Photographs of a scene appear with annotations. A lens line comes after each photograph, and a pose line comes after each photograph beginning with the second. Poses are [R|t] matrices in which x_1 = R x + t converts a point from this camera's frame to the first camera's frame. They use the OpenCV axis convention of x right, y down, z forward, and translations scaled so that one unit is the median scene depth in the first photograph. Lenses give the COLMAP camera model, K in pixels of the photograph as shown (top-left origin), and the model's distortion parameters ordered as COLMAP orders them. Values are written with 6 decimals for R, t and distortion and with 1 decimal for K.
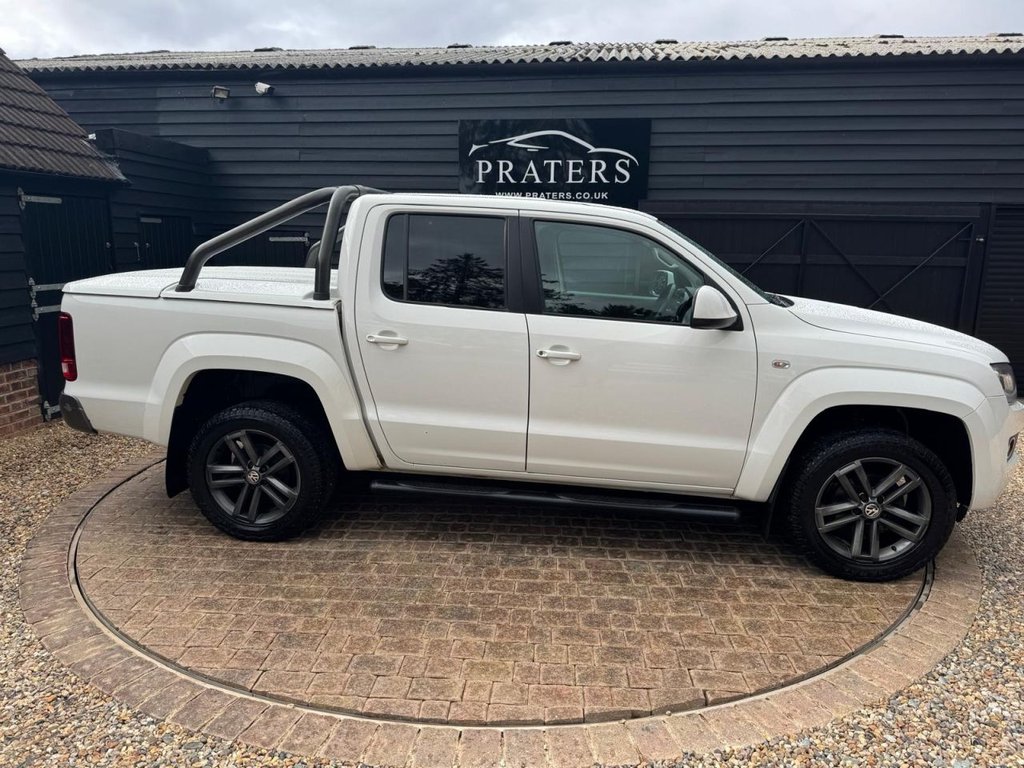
lens RADIAL K [[1103.2, 0, 512.4], [0, 1103.2, 396.4], [0, 0, 1]] dist [0.012531, -0.031574]
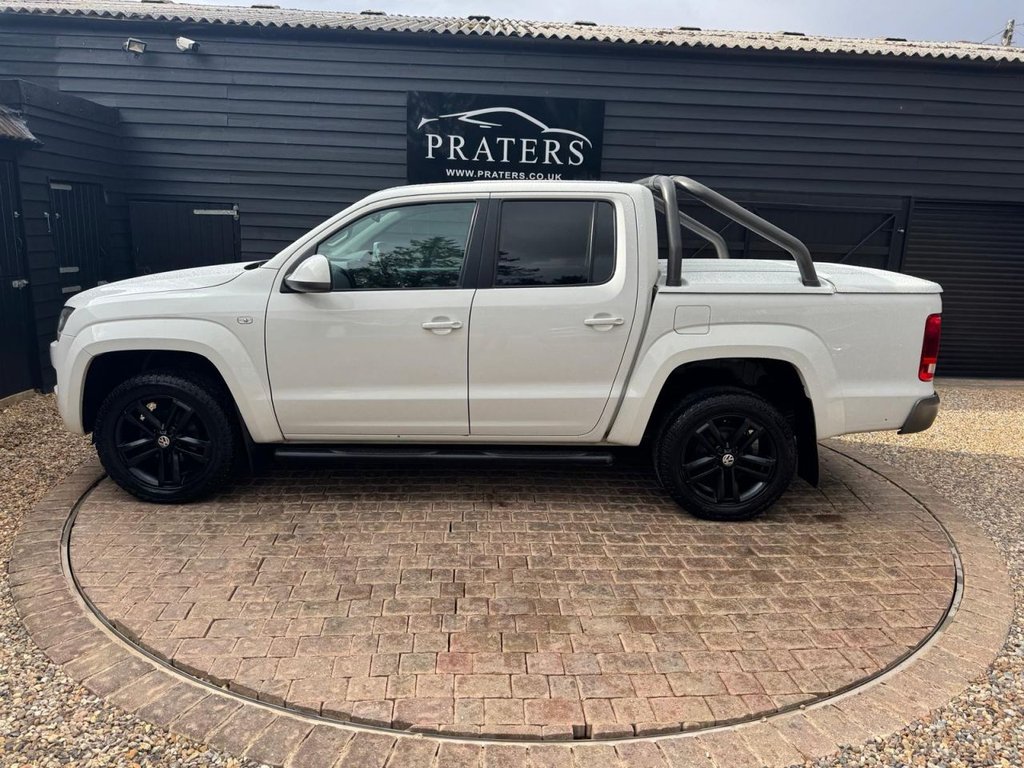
lens RADIAL K [[1074.5, 0, 521.1], [0, 1074.5, 393.2], [0, 0, 1]] dist [-0.000331, -0.011605]
pose [[0.966535, -0.016252, 0.256019, -0.211500], [0.010135, 0.999631, 0.025193, -0.013931], [-0.256334, -0.021755, 0.966343, 0.082099]]
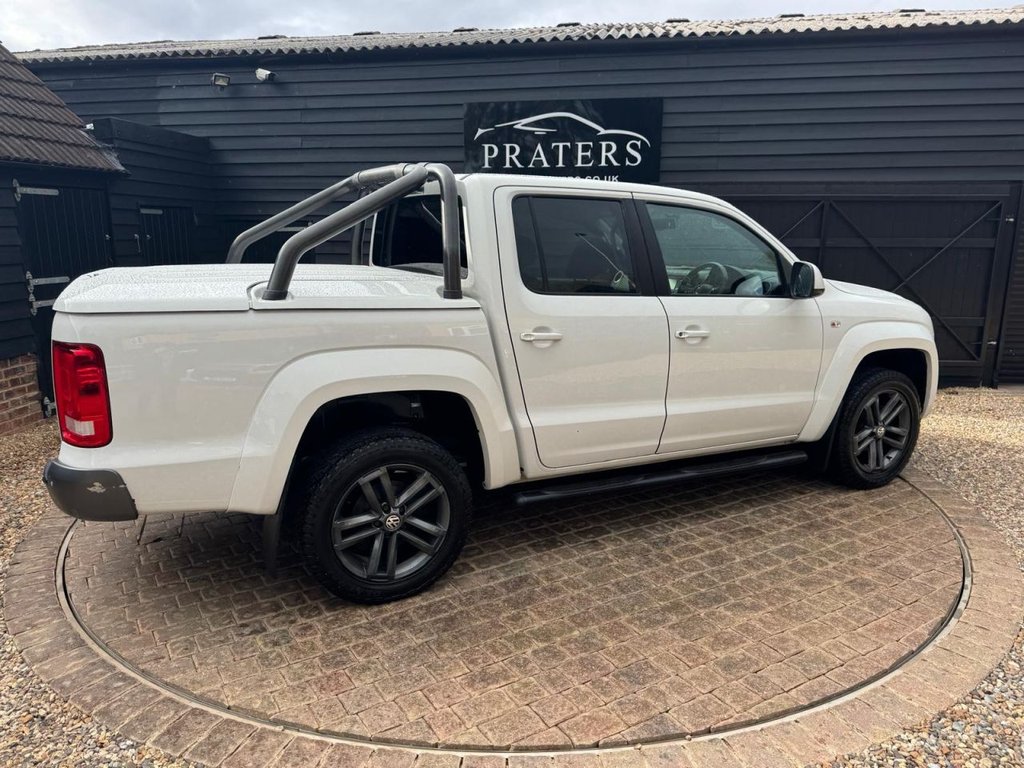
lens RADIAL K [[1052.1, 0, 497.9], [0, 1052.1, 403.8], [0, 0, 1]] dist [-0.002058, -0.007593]
pose [[0.999538, -0.008196, -0.029283, 0.006723], [0.008809, 0.999743, 0.020872, -0.005828], [0.029105, -0.021120, 0.999353, 0.078511]]
